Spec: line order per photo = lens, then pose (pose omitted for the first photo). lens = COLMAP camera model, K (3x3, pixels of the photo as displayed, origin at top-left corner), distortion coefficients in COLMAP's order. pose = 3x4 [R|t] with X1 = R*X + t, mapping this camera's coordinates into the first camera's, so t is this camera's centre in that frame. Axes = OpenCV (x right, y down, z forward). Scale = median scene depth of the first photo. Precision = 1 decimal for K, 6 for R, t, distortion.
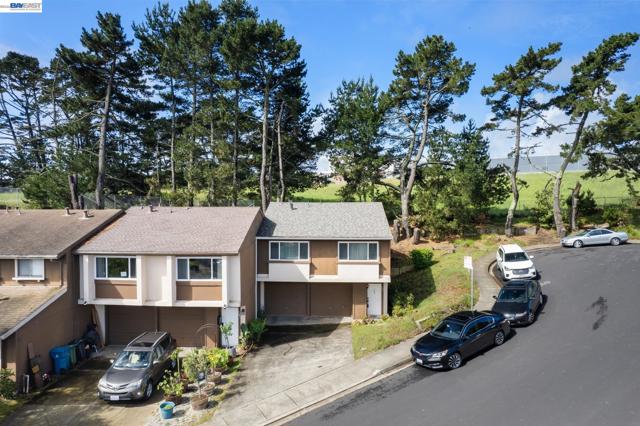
lens RADIAL K [[413.6, 0, 324.9], [0, 413.6, 215.8], [0, 0, 1]] dist [-0.091211, 0.080165]
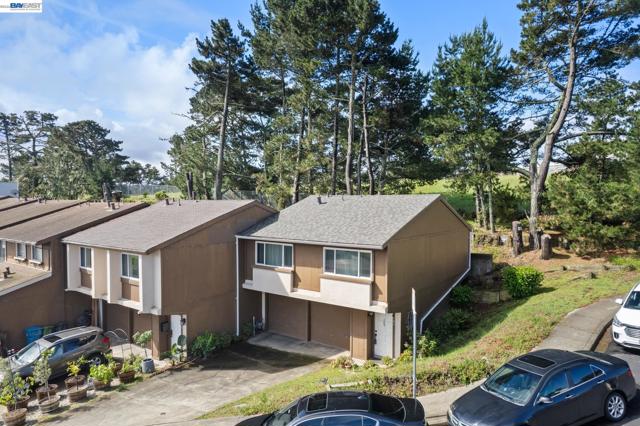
lens RADIAL K [[413.6, 0, 324.9], [0, 413.6, 215.8], [0, 0, 1]] dist [-0.091211, 0.080165]
pose [[0.827446, 0.020006, -0.561189, 0.443713], [-0.018605, 0.999793, 0.008211, 0.001358], [0.561237, 0.003647, 0.827647, 0.396645]]
